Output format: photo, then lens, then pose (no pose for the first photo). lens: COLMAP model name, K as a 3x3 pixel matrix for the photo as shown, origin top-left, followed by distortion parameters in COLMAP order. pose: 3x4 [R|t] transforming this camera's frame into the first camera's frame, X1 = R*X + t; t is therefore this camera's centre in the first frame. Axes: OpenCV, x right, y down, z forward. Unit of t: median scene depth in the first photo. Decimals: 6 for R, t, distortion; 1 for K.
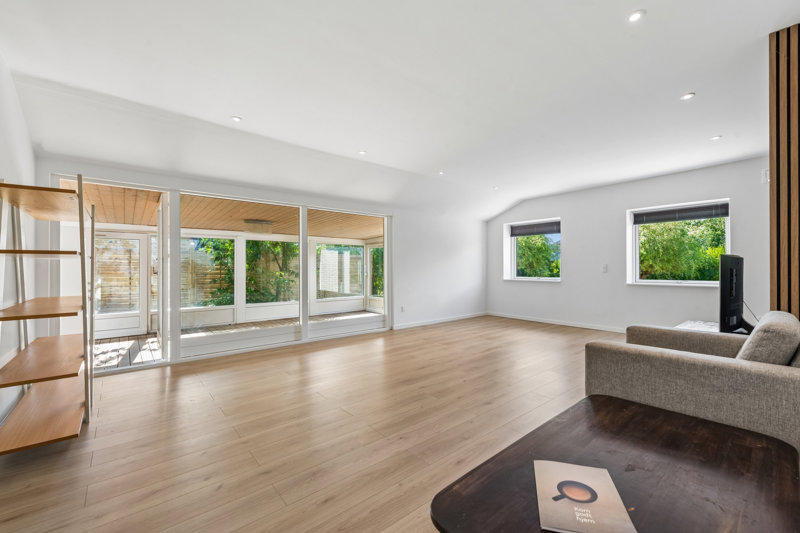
lens RADIAL K [[335.3, 0, 401.3], [0, 335.3, 266.8], [0, 0, 1]] dist [0.000176, 0.000004]
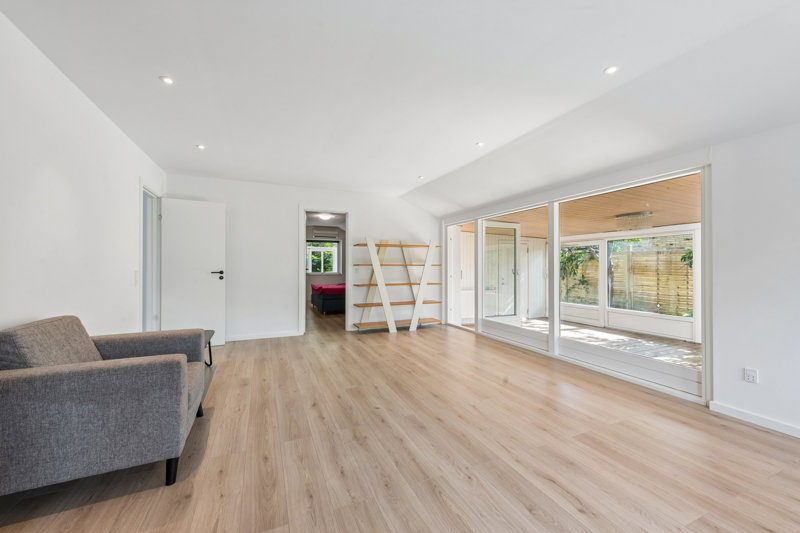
lens RADIAL K [[324.4, 0, 402.7], [0, 324.4, 265.4], [0, 0, 1]] dist [0.000048, 0.000006]
pose [[-0.289150, 0.001162, -0.957283, 0.765292], [0.000508, 0.999999, 0.001061, -0.018544], [0.957284, -0.000179, -0.289151, 1.037753]]
